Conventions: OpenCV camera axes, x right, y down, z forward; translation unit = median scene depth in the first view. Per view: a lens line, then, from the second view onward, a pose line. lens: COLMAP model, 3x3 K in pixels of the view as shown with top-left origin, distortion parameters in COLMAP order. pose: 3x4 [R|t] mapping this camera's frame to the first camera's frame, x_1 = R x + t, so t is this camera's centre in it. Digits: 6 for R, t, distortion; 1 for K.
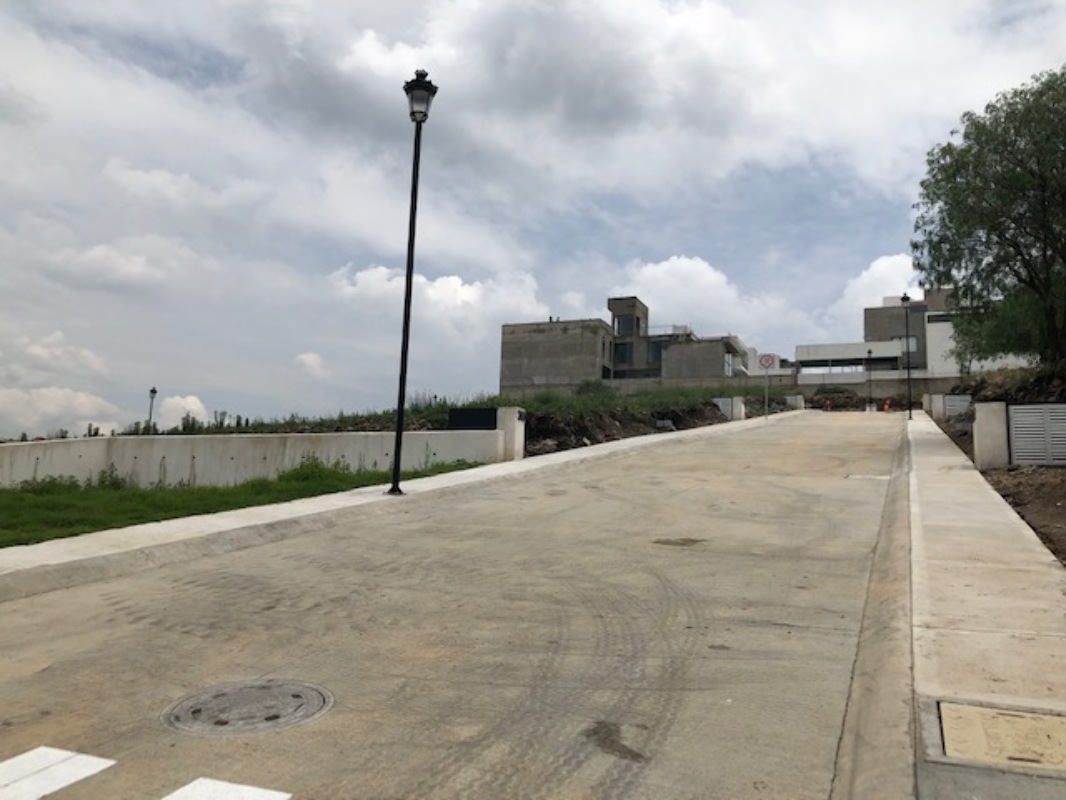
lens RADIAL K [[872.2, 0, 522.6], [0, 872.2, 411.6], [0, 0, 1]] dist [0.050558, -0.037645]
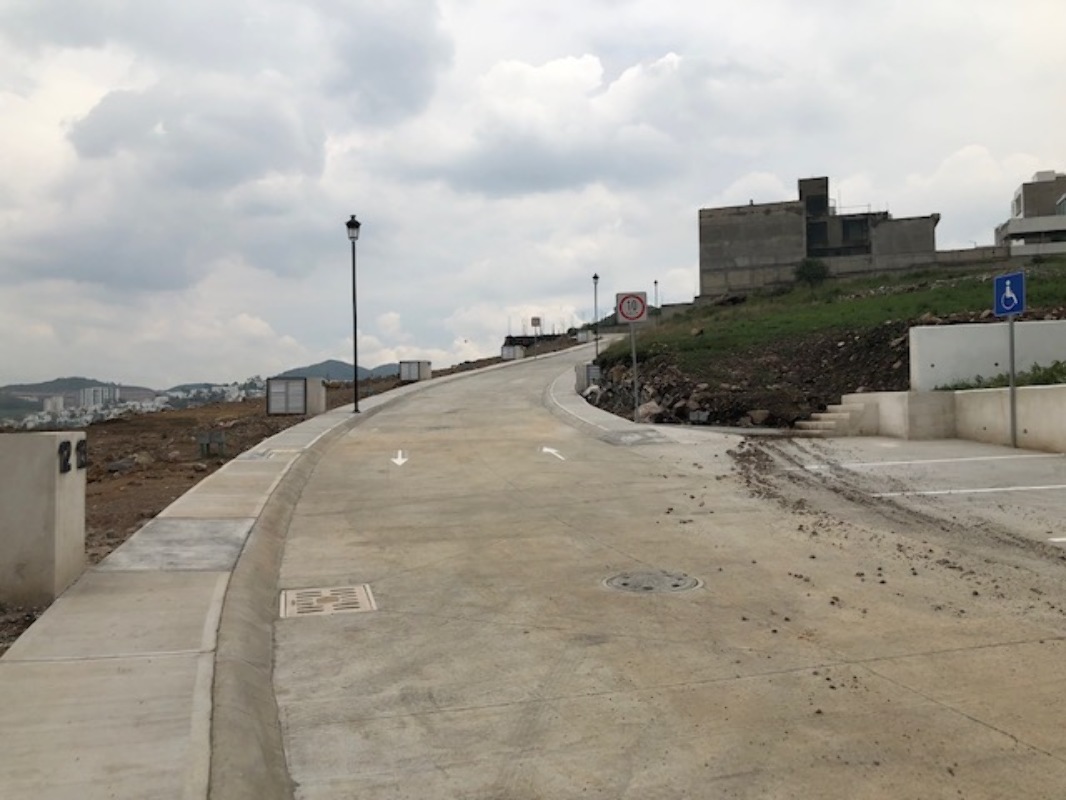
lens RADIAL K [[872.2, 0, 541.4], [0, 872.2, 412.0], [0, 0, 1]] dist [0.050558, -0.037645]
pose [[0.987628, -0.057433, 0.145917, -0.378654], [0.039528, 0.991648, 0.122770, 0.003345], [-0.151749, -0.115483, 0.981650, -0.005310]]
